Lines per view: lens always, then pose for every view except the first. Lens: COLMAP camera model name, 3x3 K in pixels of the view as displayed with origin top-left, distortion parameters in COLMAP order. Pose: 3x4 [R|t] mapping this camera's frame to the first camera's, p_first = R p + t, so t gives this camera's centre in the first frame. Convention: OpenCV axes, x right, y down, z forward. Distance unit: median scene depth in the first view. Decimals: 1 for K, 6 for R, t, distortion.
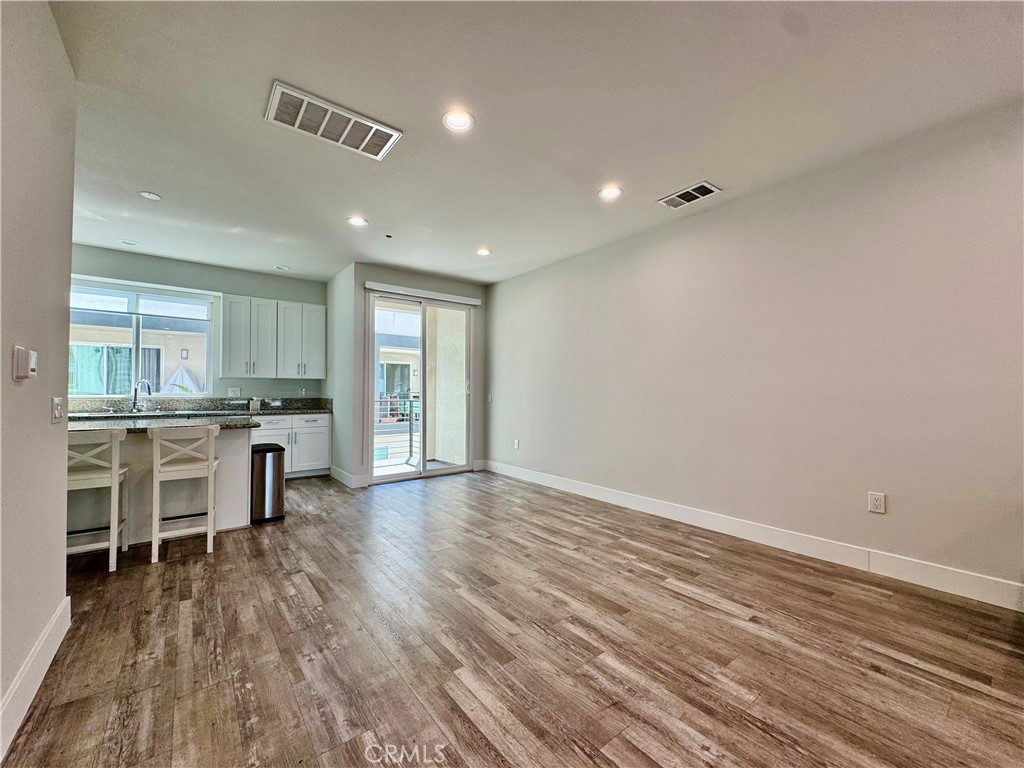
lens RADIAL K [[409.6, 0, 507.6], [0, 409.6, 382.4], [0, 0, 1]] dist [-0.001992, 0.000625]
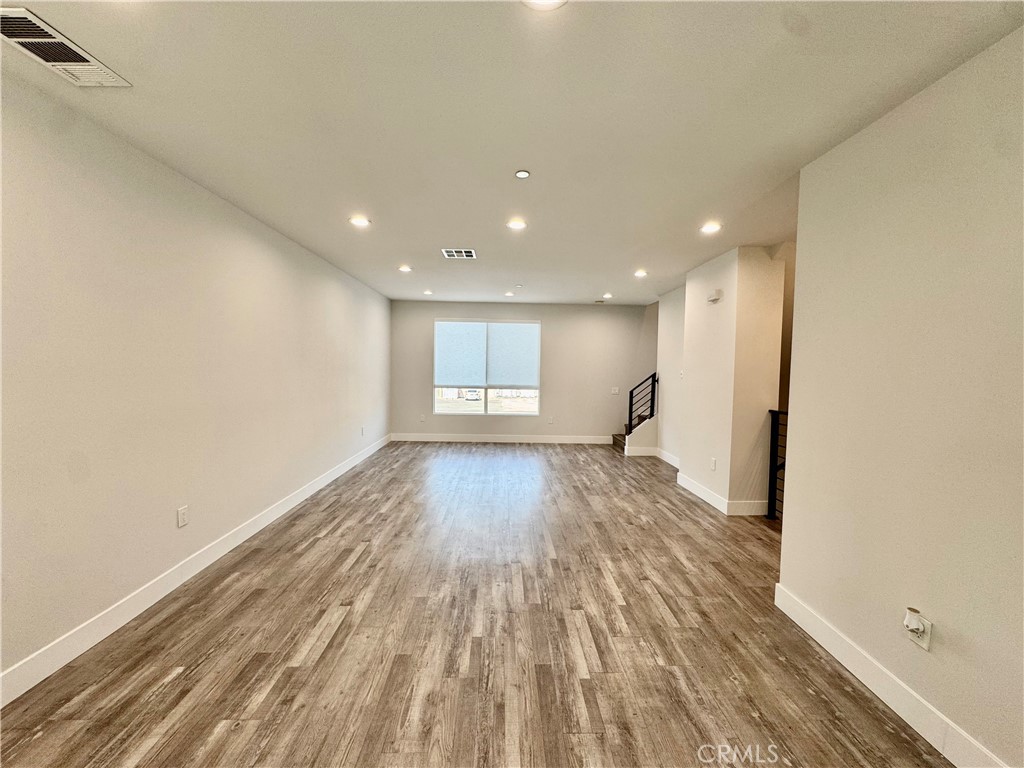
lens RADIAL K [[409.6, 0, 511.3], [0, 409.6, 379.5], [0, 0, 1]] dist [-0.001992, 0.000625]
pose [[-0.804810, -0.037422, 0.592352, -0.512441], [-0.032170, 0.999294, 0.019422, -0.141197], [-0.592660, -0.003425, -0.805445, 1.737980]]
